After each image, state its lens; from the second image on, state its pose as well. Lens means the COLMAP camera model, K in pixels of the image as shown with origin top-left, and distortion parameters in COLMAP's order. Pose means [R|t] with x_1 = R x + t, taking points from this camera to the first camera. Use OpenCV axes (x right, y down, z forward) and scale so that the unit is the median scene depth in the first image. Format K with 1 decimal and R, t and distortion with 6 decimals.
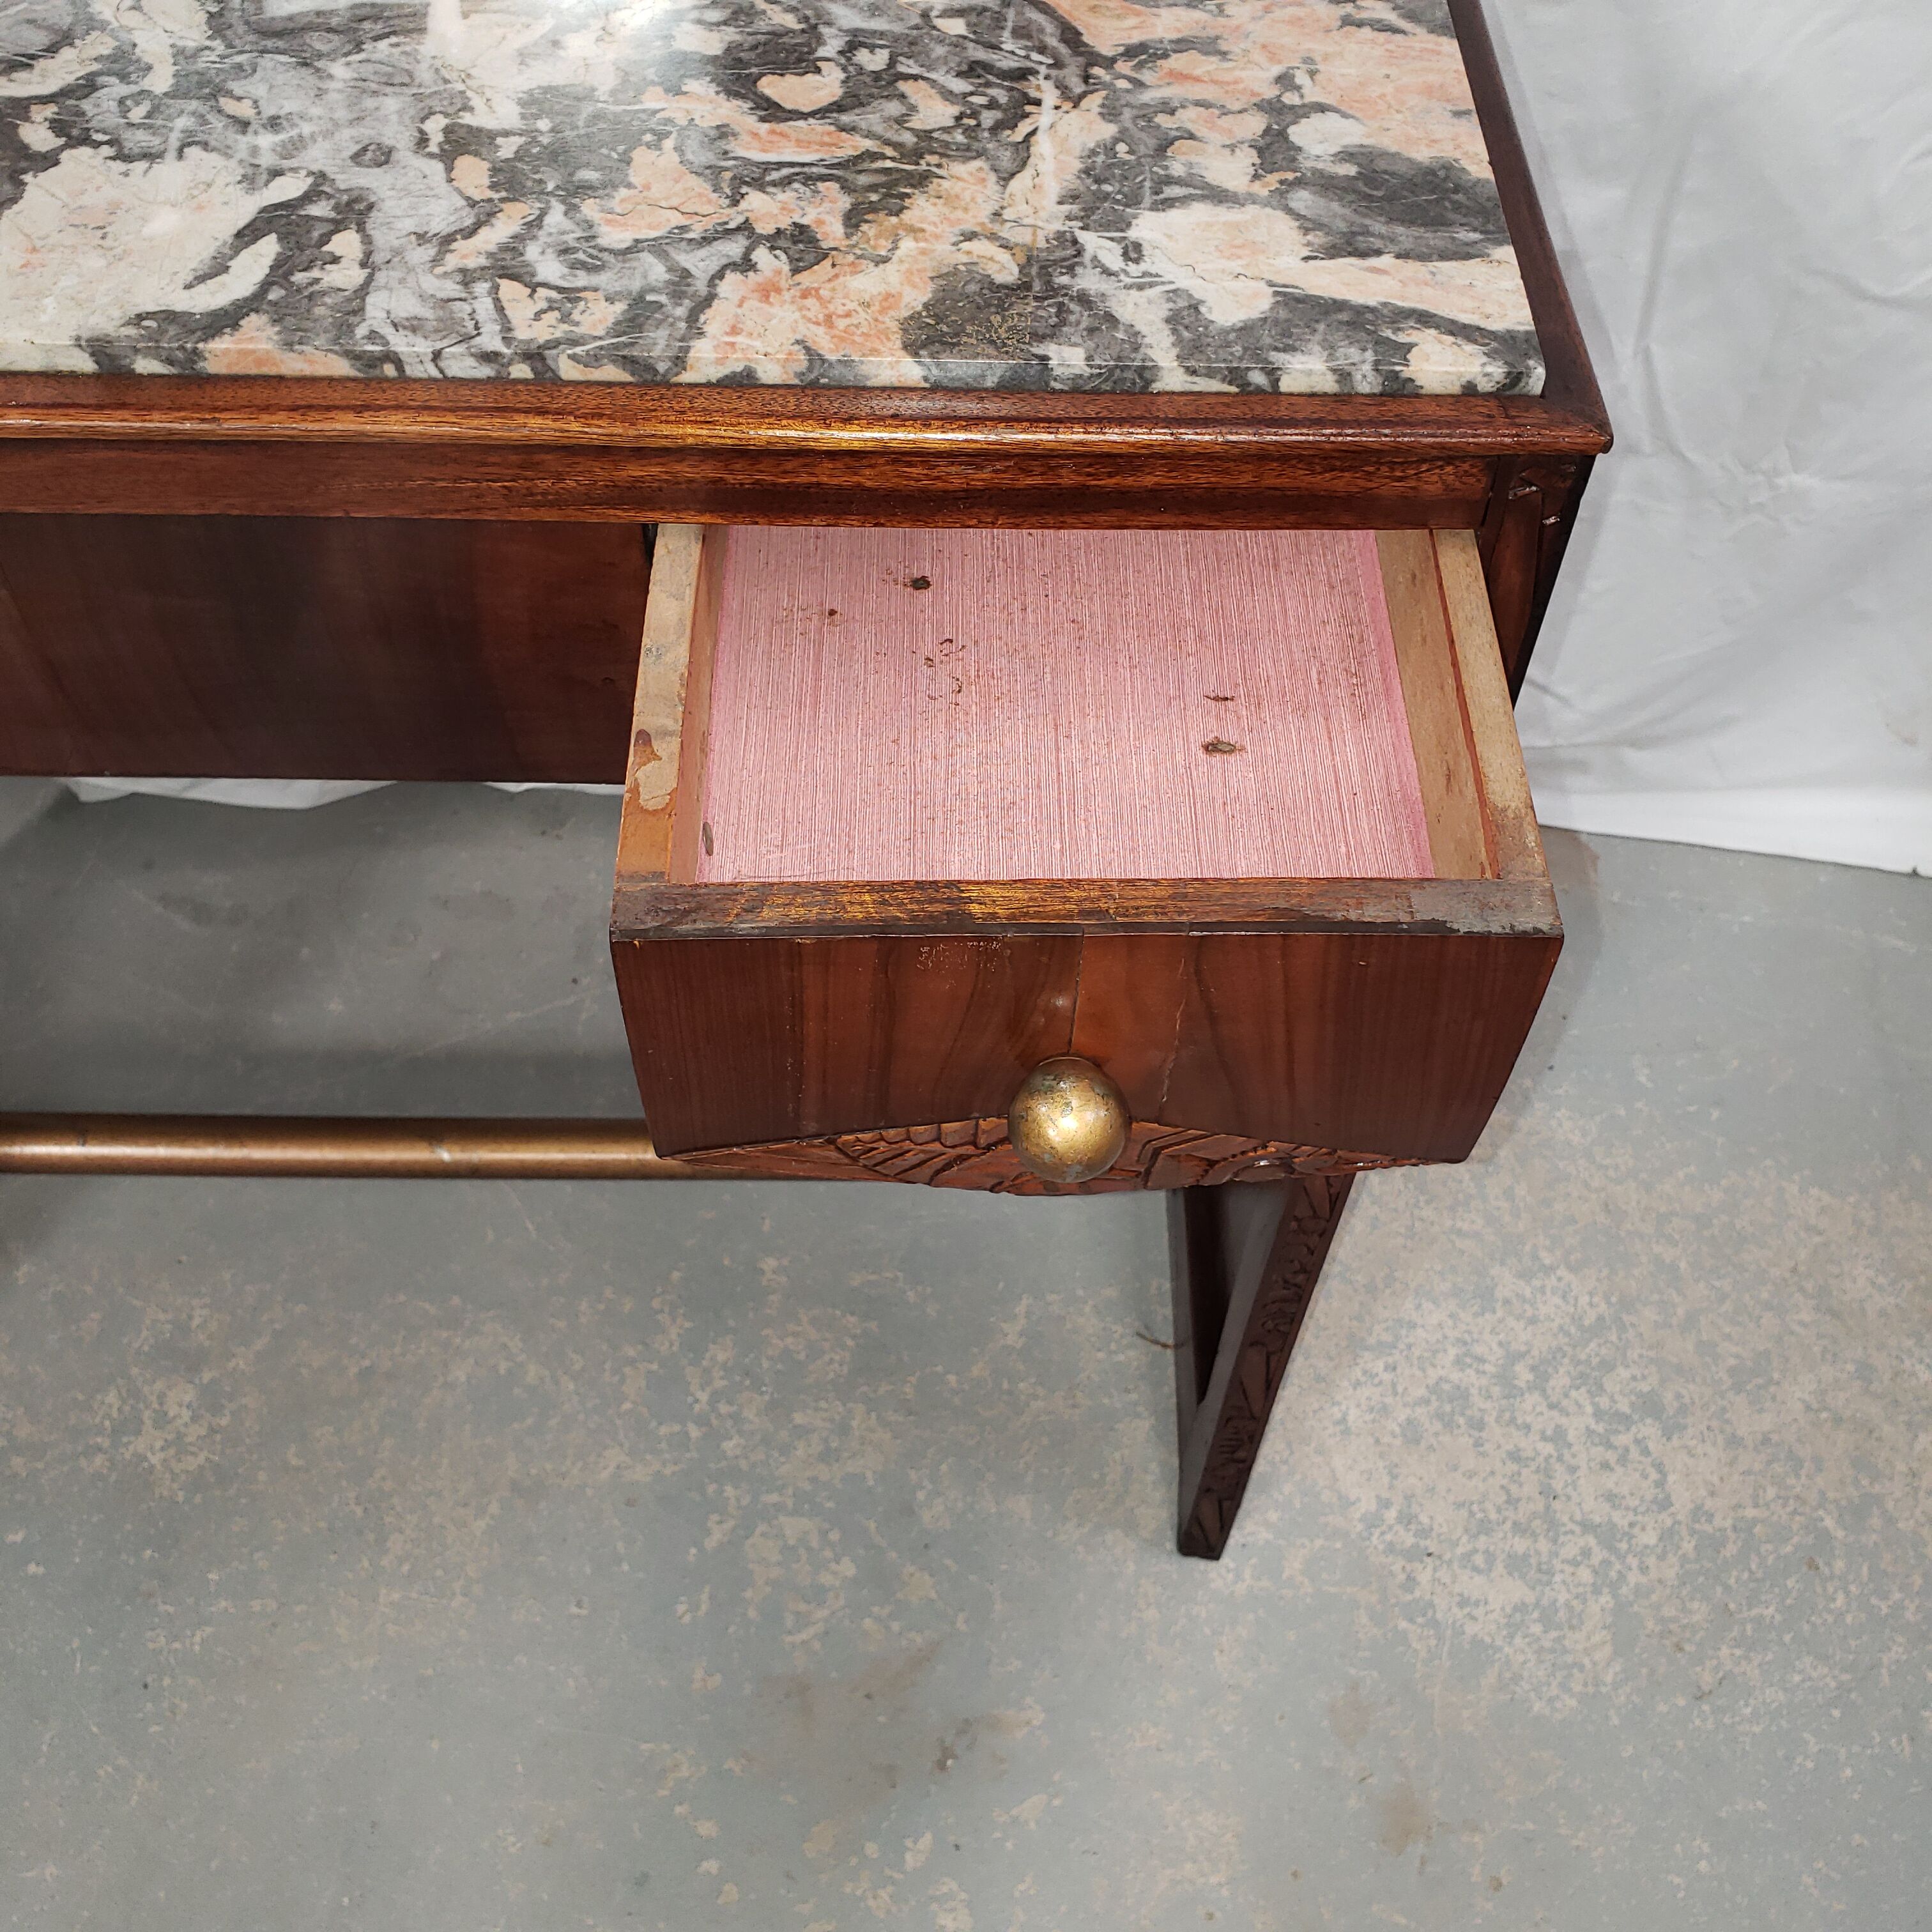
lens RADIAL K [[2018.8, 0, 954.9], [0, 2018.8, 956.4], [0, 0, 1]] dist [0.013691, 0.000000]
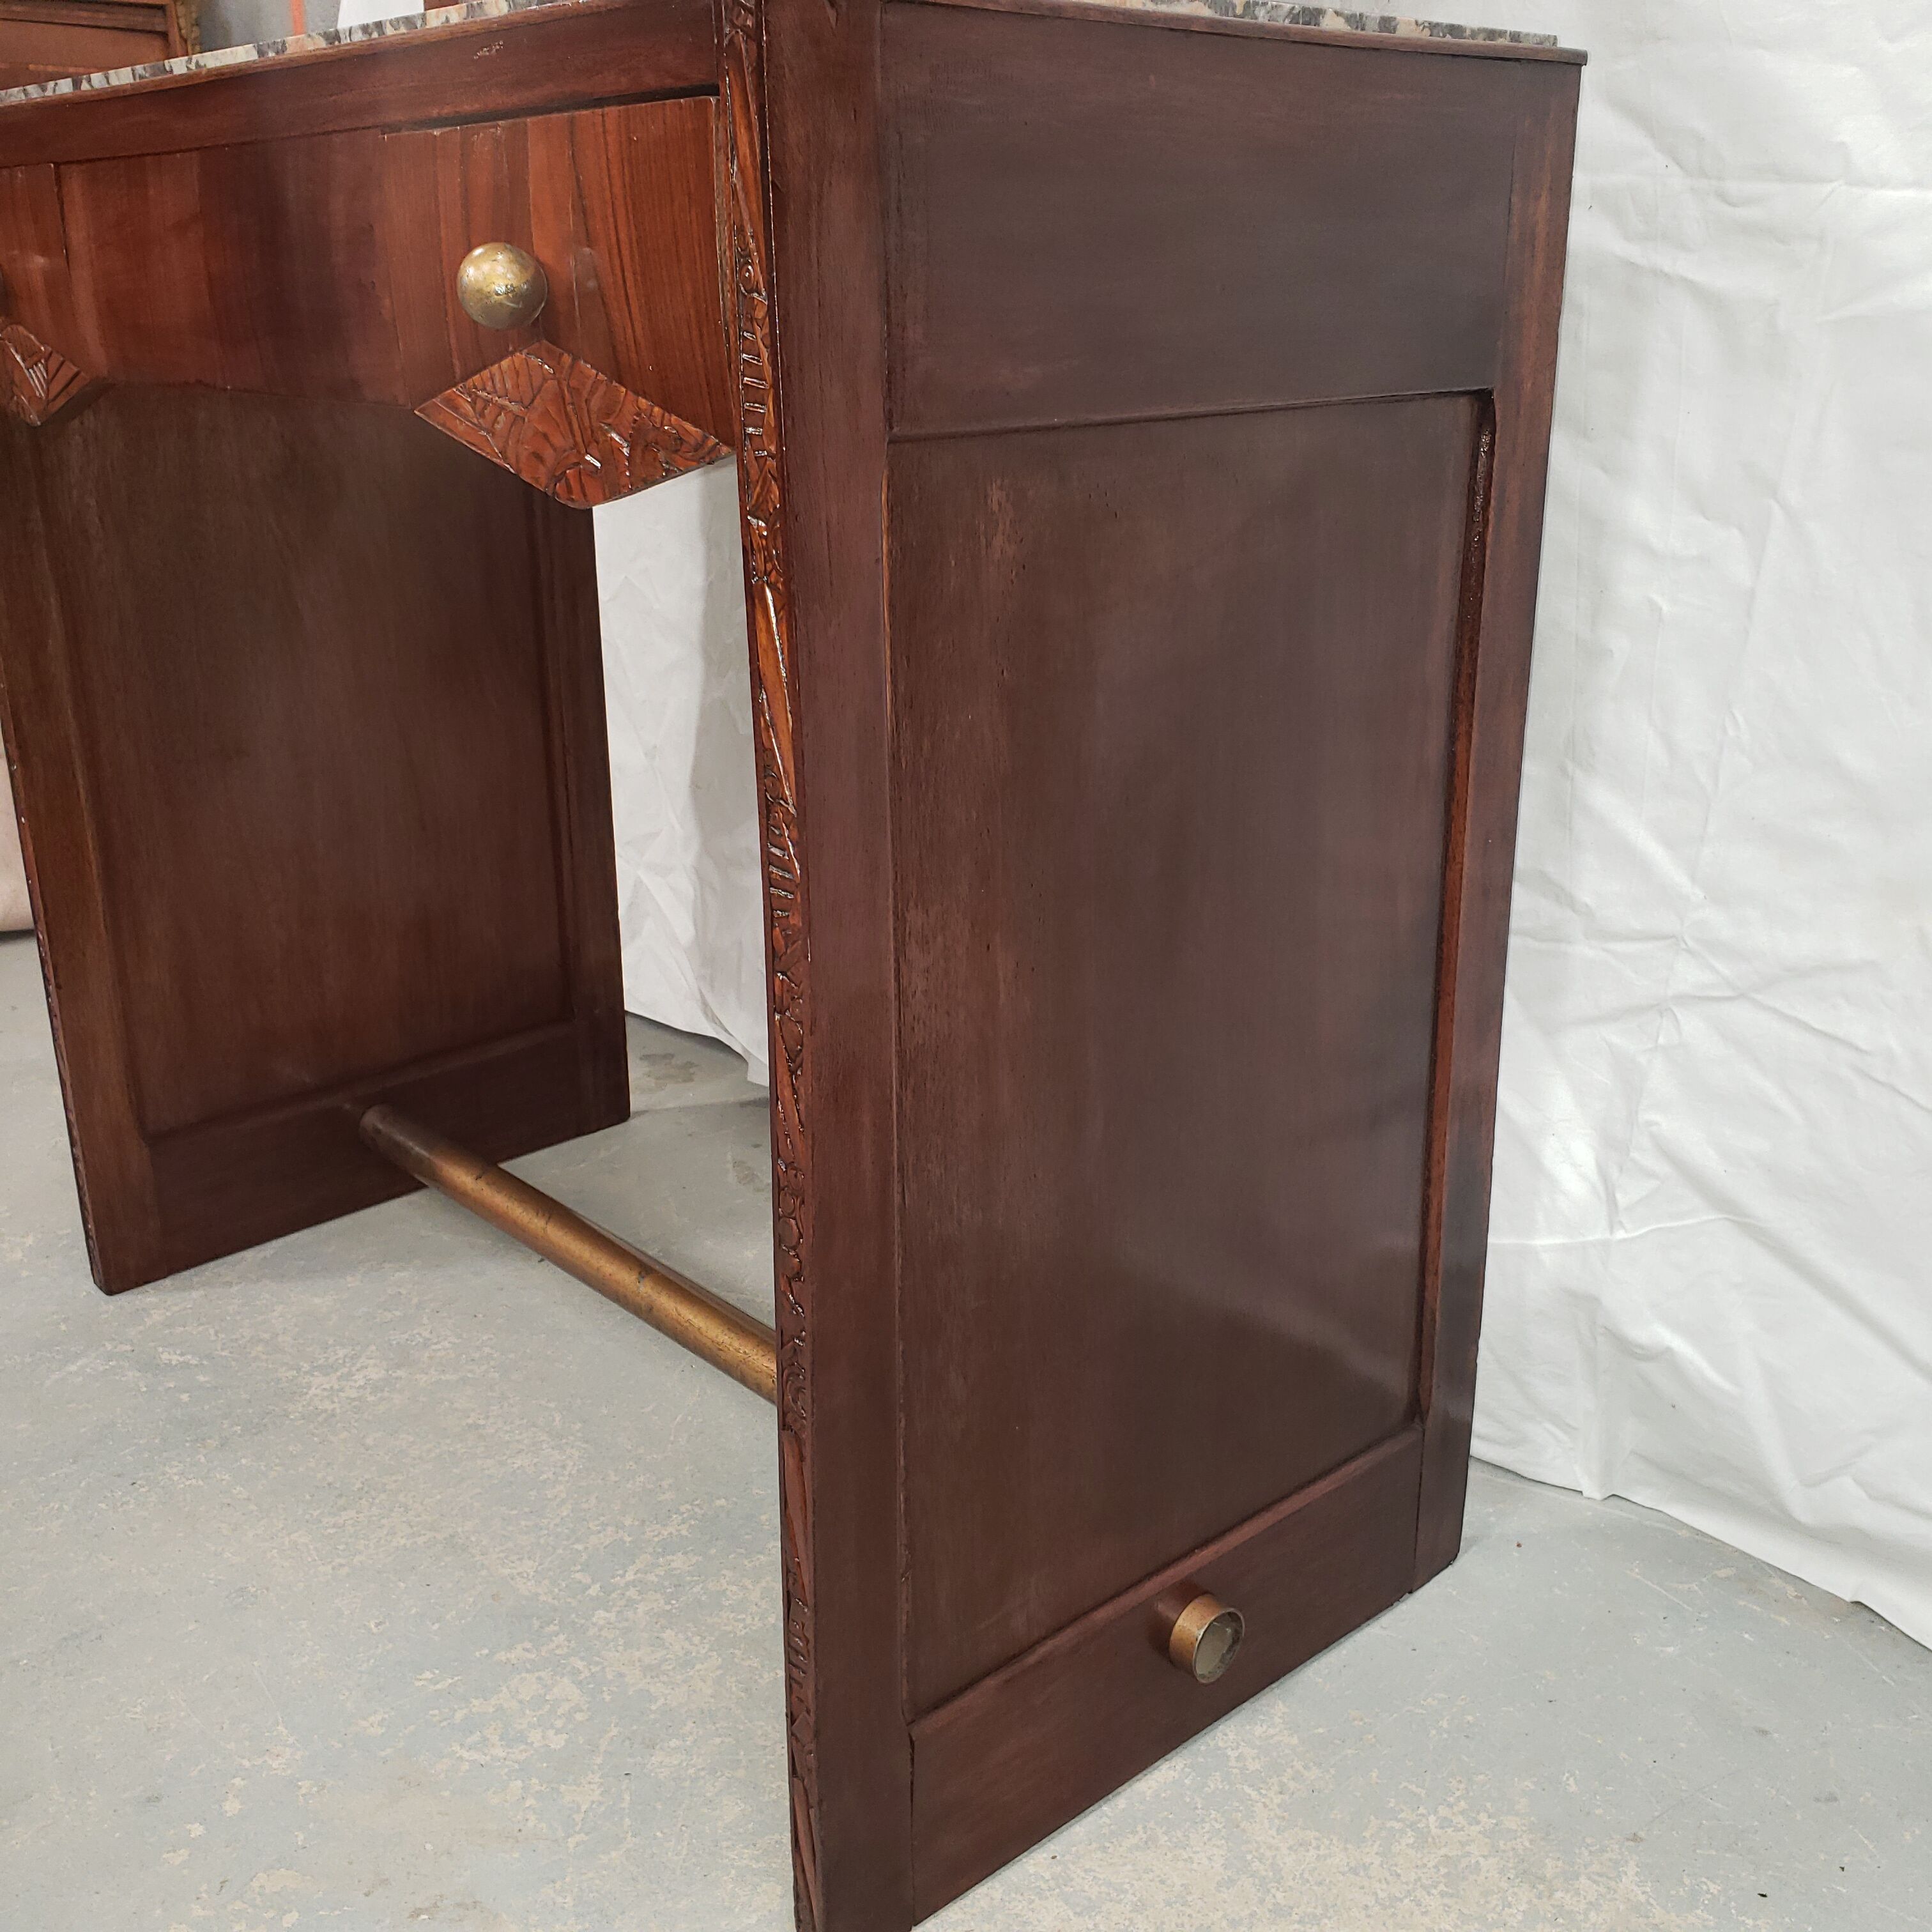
lens RADIAL K [[2018.8, 0, 961.7], [0, 2018.8, 1002.4], [0, 0, 1]] dist [0.013691, 0.000000]
pose [[0.674460, 0.232907, -0.700613, 0.606214], [-0.573885, 0.762394, -0.299017, 0.213583], [0.464500, 0.603746, 0.647866, 0.298661]]
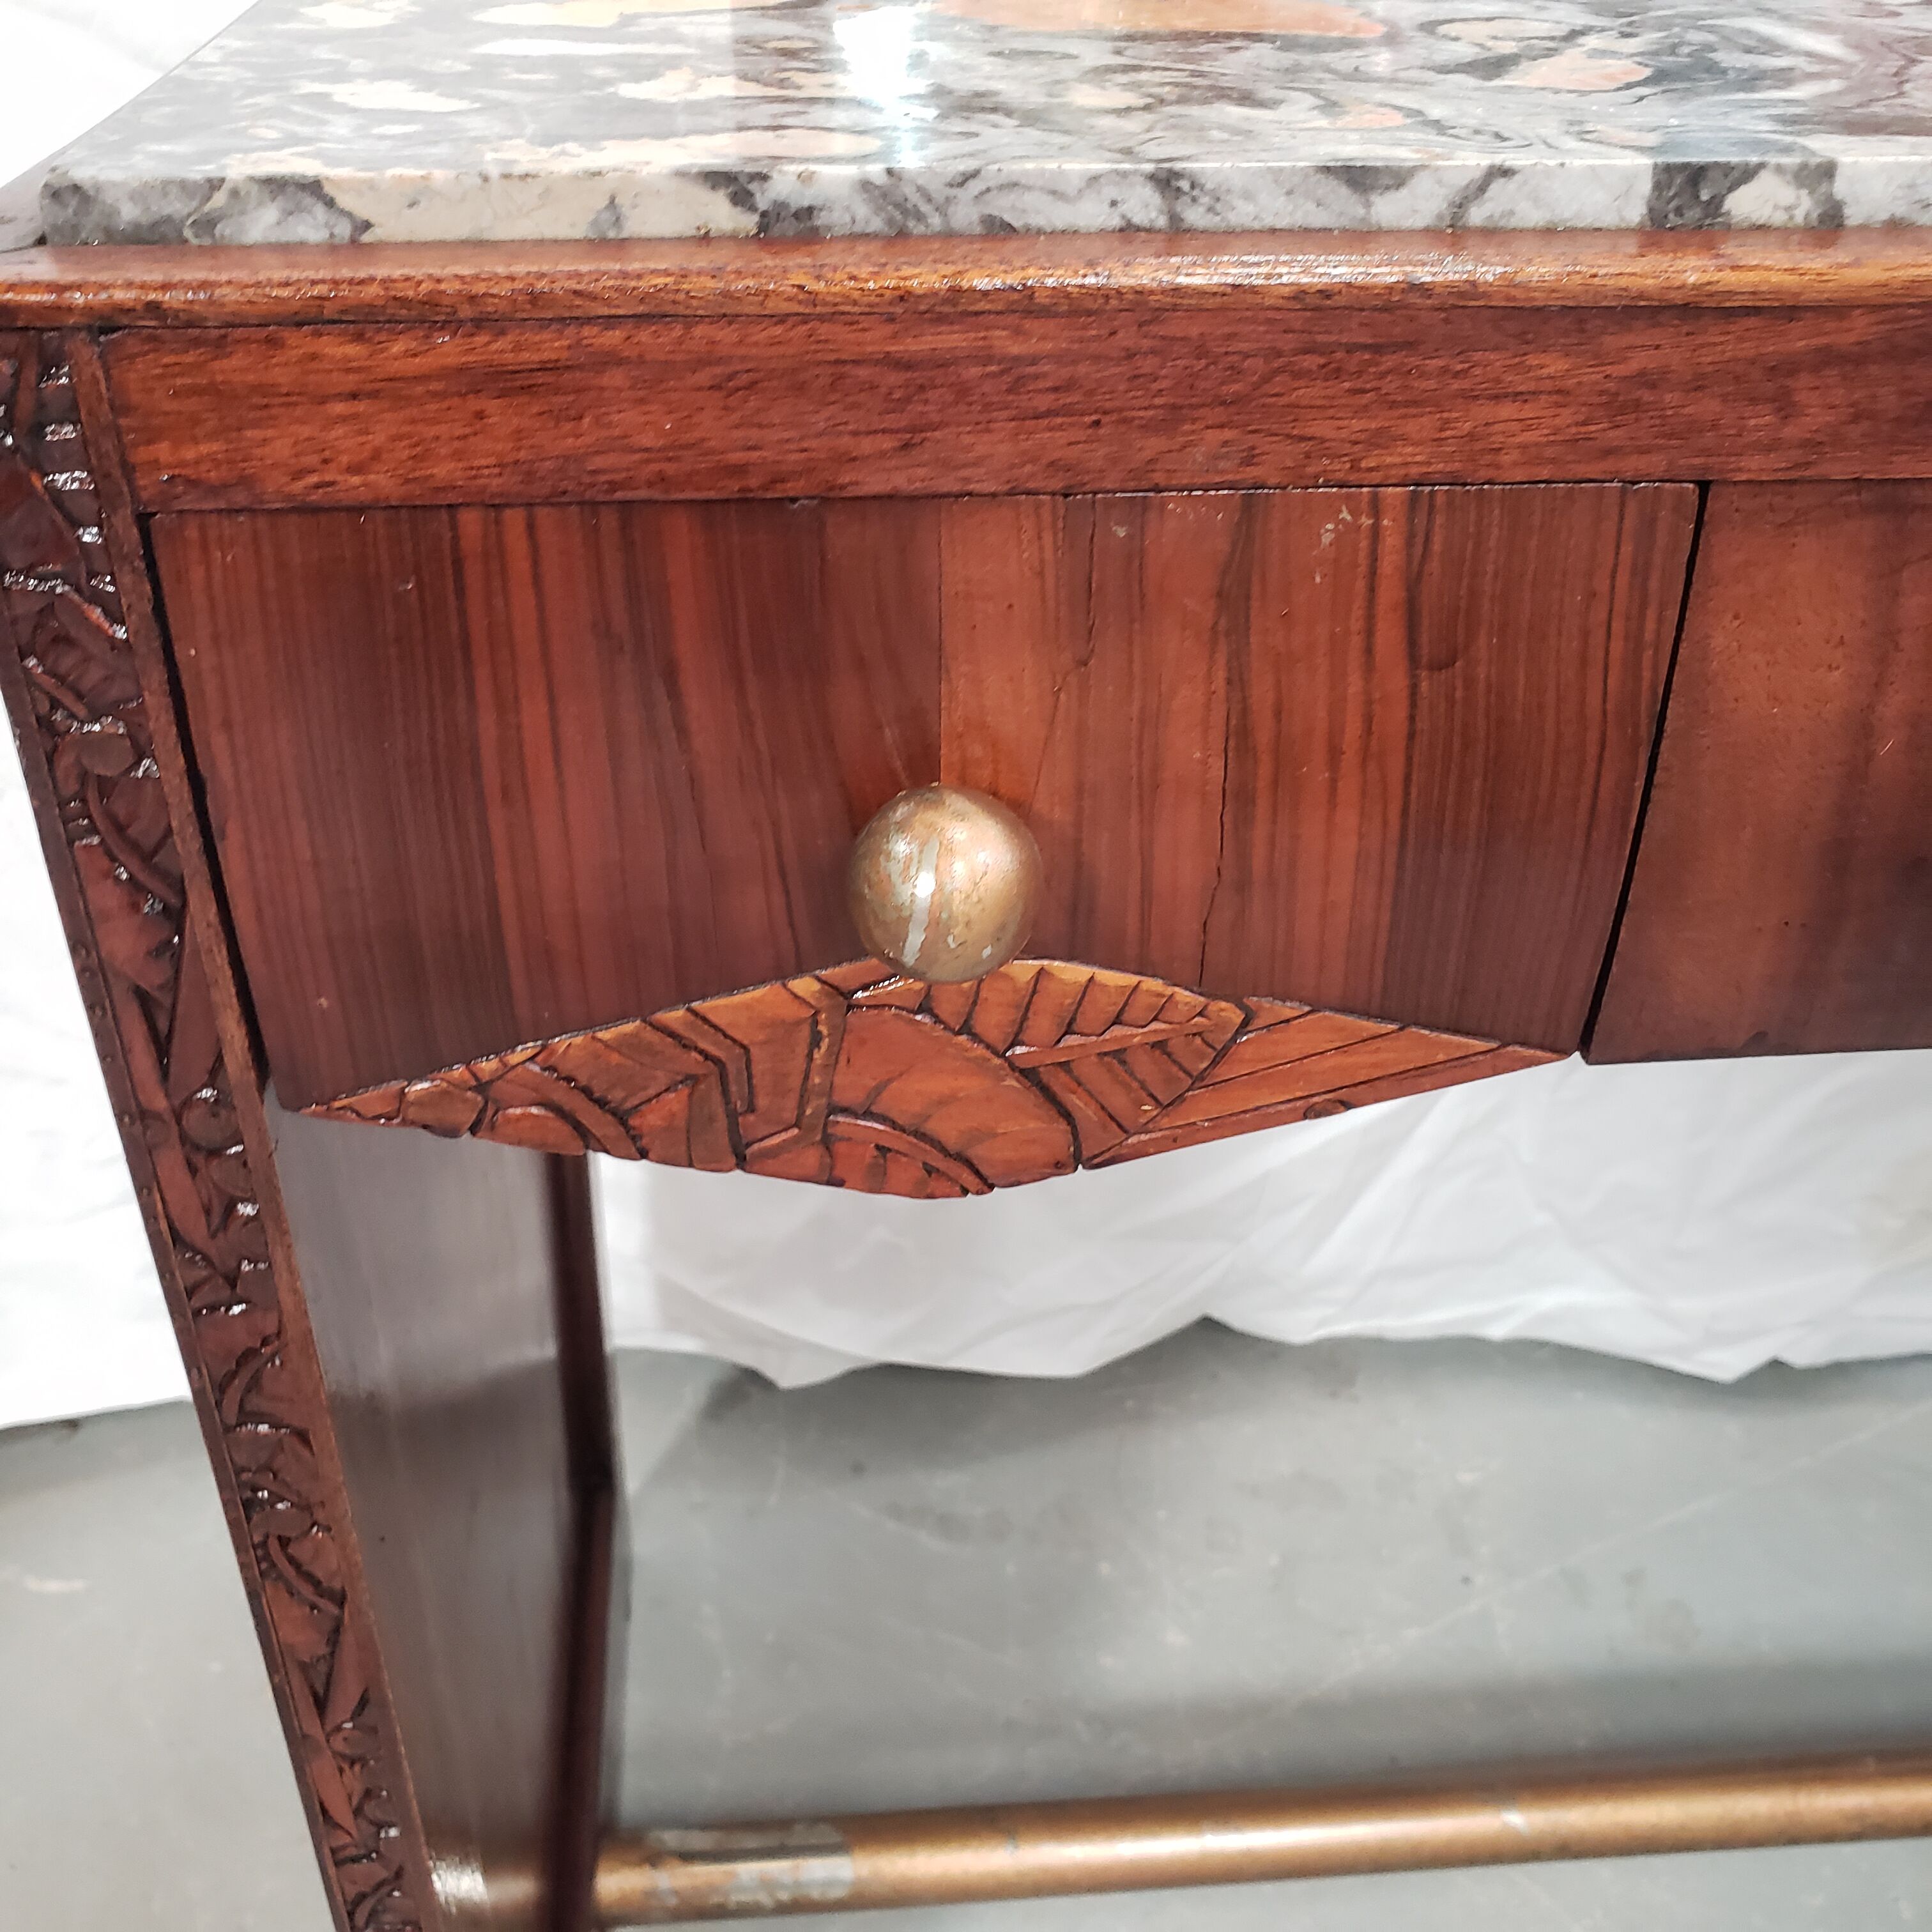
lens RADIAL K [[2018.8, 0, 940.8], [0, 2018.8, 958.2], [0, 0, 1]] dist [0.013691, 0.000000]
pose [[0.996831, -0.057305, 0.055165, -0.490992], [0.072086, 0.944003, -0.321967, 0.026045], [-0.033625, 0.324924, 0.945142, 0.248211]]
